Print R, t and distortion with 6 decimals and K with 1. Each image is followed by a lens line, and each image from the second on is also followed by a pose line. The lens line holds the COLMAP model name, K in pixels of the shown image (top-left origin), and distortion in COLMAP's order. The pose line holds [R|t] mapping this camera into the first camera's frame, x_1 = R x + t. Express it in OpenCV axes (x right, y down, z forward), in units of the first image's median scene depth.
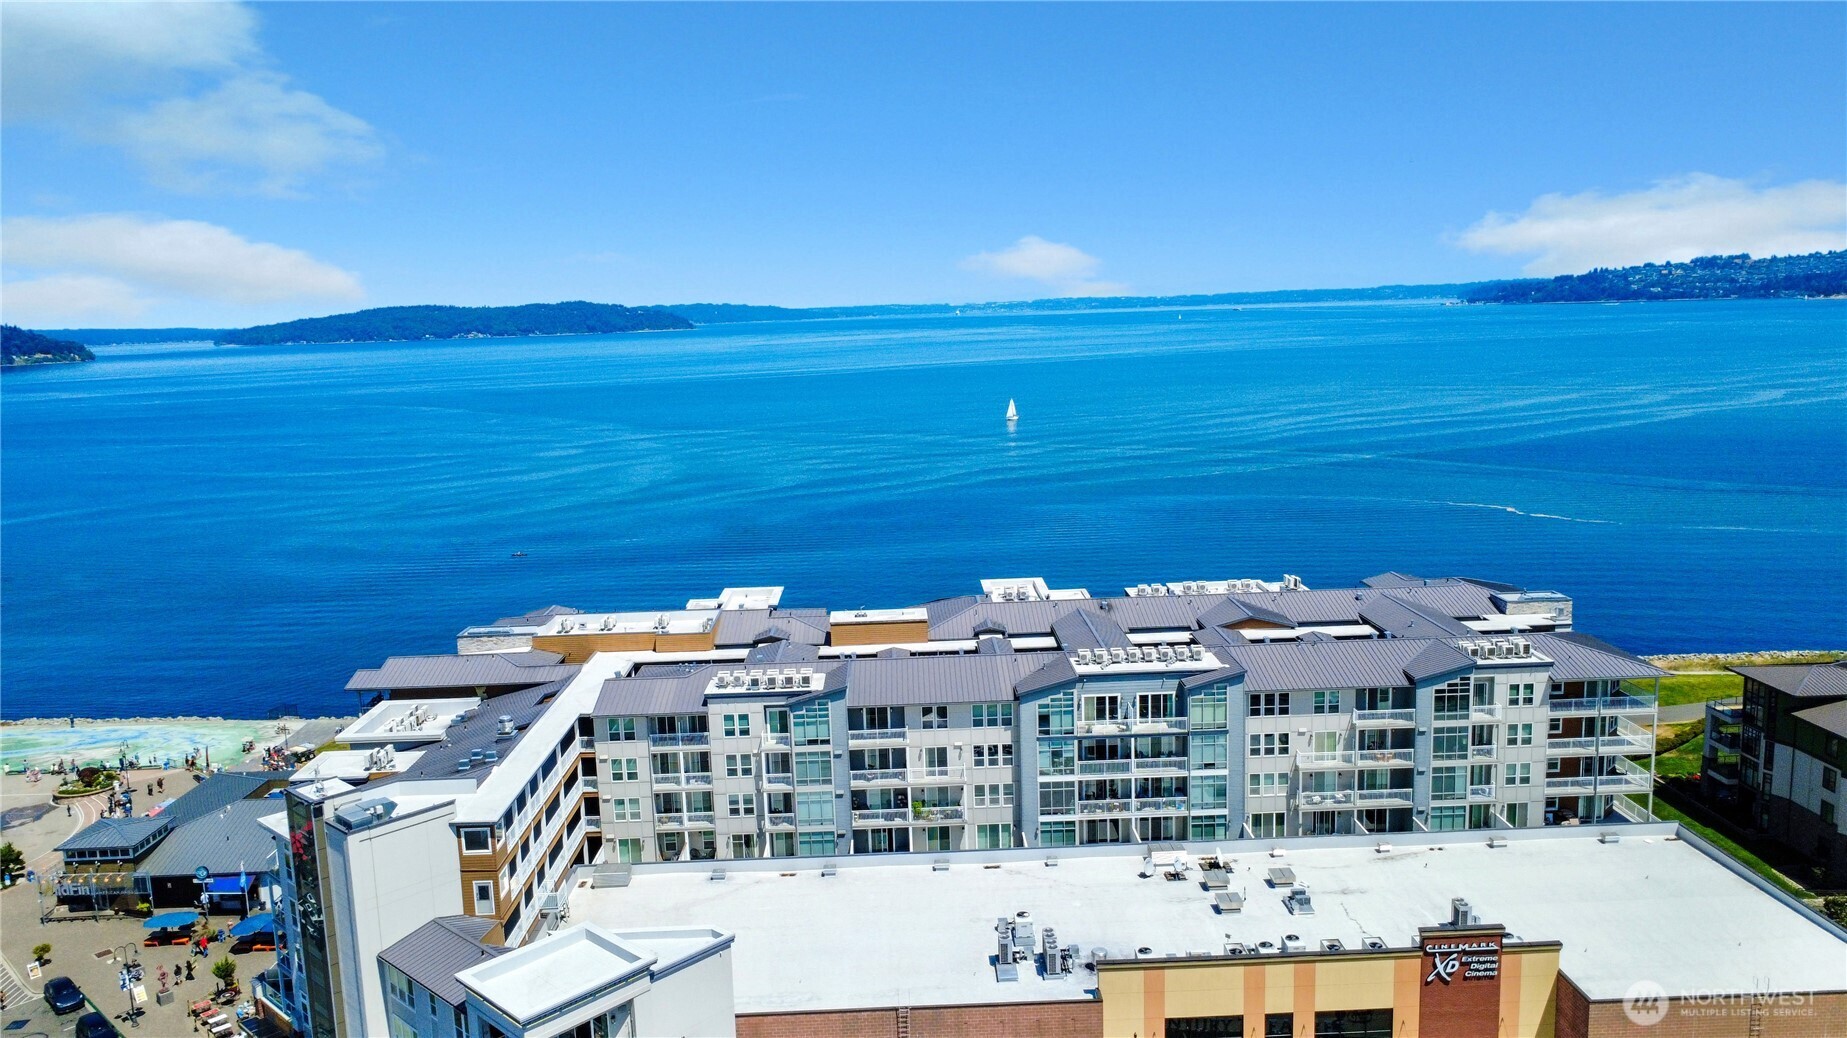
lens RADIAL K [[1323.7, 0, 922.4], [0, 1323.7, 521.7], [0, 0, 1]] dist [-0.002401, -0.006473]
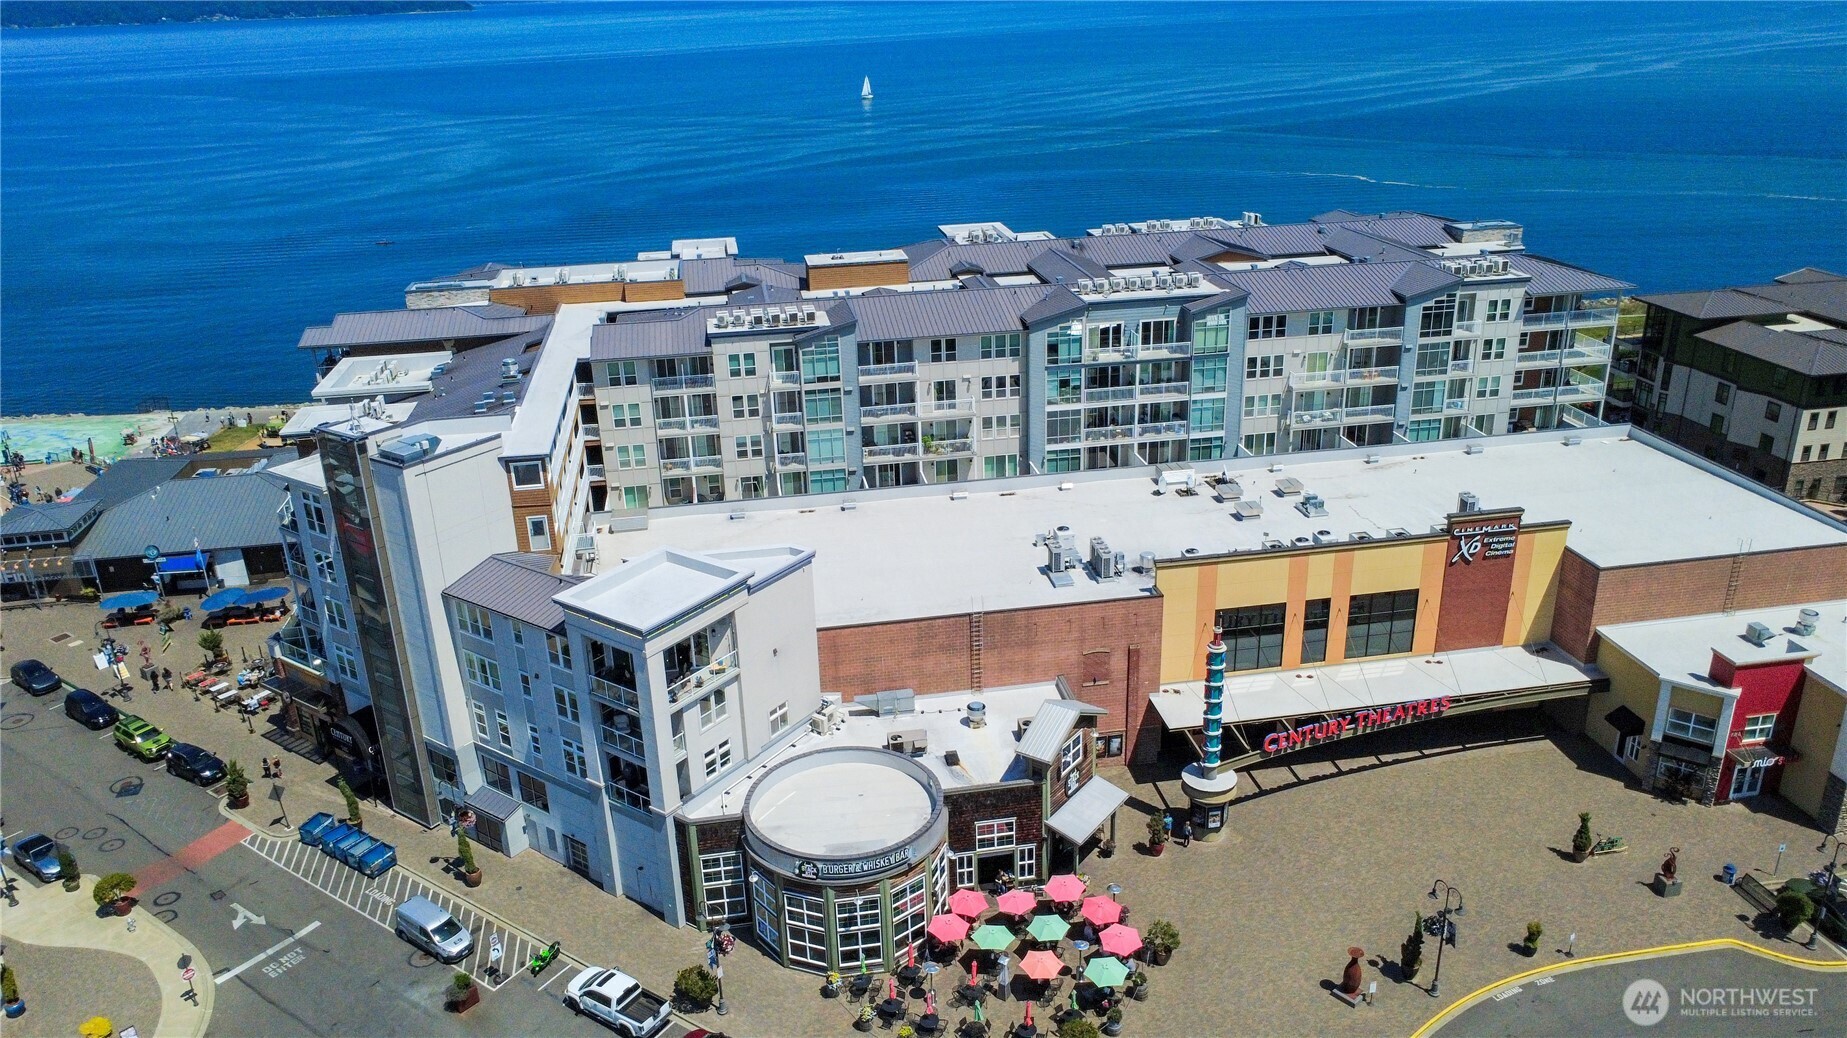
lens RADIAL K [[1323.7, 0, 920.0], [0, 1323.7, 518.0], [0, 0, 1]] dist [-0.002401, -0.006473]
pose [[0.990401, -0.049863, 0.128915, -0.139623], [0.020245, 0.974937, 0.221557, 0.050105], [-0.136732, -0.216821, 0.966588, 0.021129]]
